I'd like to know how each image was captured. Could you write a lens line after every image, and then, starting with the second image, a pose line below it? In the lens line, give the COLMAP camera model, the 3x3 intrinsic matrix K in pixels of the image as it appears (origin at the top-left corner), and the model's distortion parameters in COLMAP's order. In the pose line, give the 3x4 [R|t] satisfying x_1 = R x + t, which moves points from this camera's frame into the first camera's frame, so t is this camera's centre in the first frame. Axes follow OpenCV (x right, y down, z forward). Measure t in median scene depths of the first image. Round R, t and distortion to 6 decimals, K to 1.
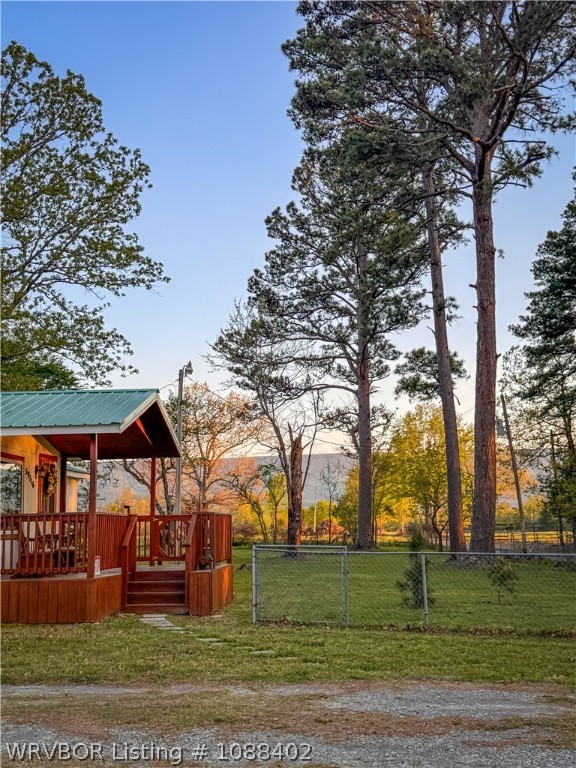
lens RADIAL K [[941.8, 0, 288.0], [0, 941.8, 384.0], [0, 0, 1]] dist [0.001496, 0.001244]
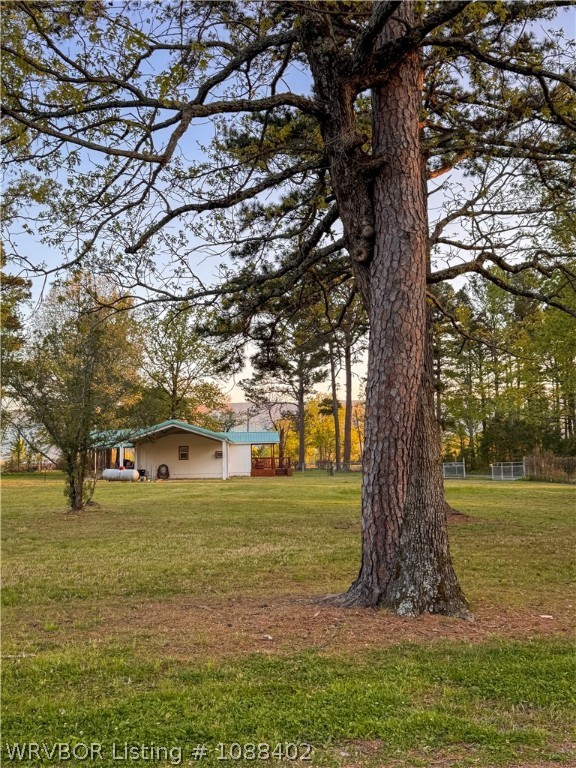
lens RADIAL K [[804.8, 0, 288.0], [0, 804.8, 384.0], [0, 0, 1]] dist [-0.000209, -0.000091]
pose [[0.993127, 0.013505, 0.116263, -0.254440], [-0.019472, 0.998543, 0.050336, -0.198377], [-0.115413, -0.052253, 0.991942, -1.368480]]
